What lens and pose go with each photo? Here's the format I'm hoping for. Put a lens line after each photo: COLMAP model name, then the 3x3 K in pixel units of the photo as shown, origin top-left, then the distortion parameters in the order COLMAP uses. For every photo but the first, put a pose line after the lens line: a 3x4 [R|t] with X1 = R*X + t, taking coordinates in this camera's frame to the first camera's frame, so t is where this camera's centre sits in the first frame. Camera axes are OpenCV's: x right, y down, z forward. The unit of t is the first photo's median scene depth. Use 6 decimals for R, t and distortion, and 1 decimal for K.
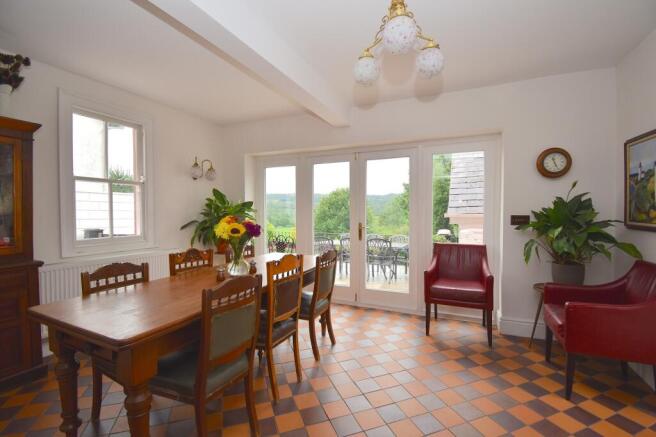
lens RADIAL K [[294.4, 0, 327.7], [0, 294.4, 216.5], [0, 0, 1]] dist [0.000610, -0.004545]
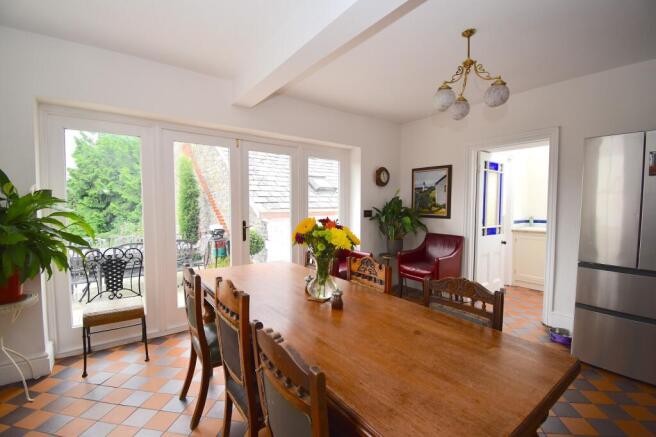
lens RADIAL K [[294.4, 0, 326.1], [0, 294.4, 220.0], [0, 0, 1]] dist [0.000610, -0.004545]
pose [[0.469381, -0.044255, 0.881886, -0.764003], [0.012855, 0.998980, 0.043289, -0.023105], [-0.882902, -0.008982, 0.469471, 0.534829]]
